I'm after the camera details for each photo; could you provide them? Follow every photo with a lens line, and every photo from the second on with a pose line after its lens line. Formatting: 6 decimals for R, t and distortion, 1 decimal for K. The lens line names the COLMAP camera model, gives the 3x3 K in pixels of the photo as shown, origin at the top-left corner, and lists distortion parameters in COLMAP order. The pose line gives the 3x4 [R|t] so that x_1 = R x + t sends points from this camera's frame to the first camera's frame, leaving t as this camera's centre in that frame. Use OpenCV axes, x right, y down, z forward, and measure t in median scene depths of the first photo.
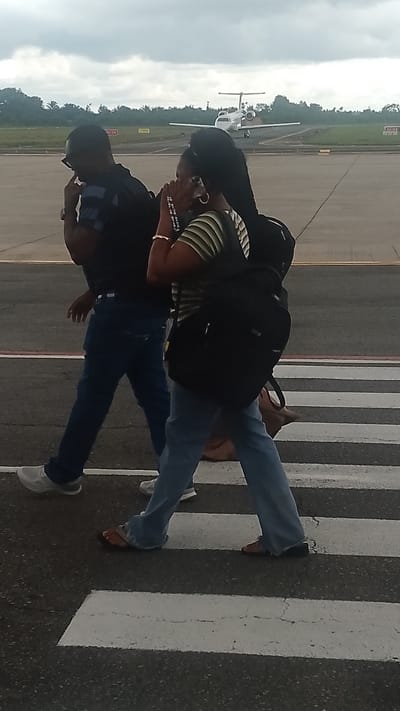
lens RADIAL K [[339.4, 0, 200.1], [0, 339.4, 355.3], [0, 0, 1]] dist [0.000388, -0.001021]
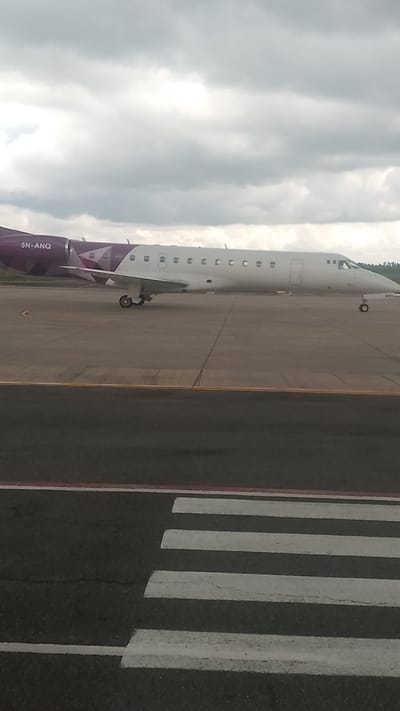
lens RADIAL K [[358.4, 0, 200.2], [0, 358.4, 355.4], [0, 0, 1]] dist [0.013038, -0.002091]
pose [[0.999413, 0.024551, 0.023878, 0.195941], [-0.014761, 0.937916, -0.346549, 0.003260], [-0.030904, 0.345993, 0.937728, -0.017794]]
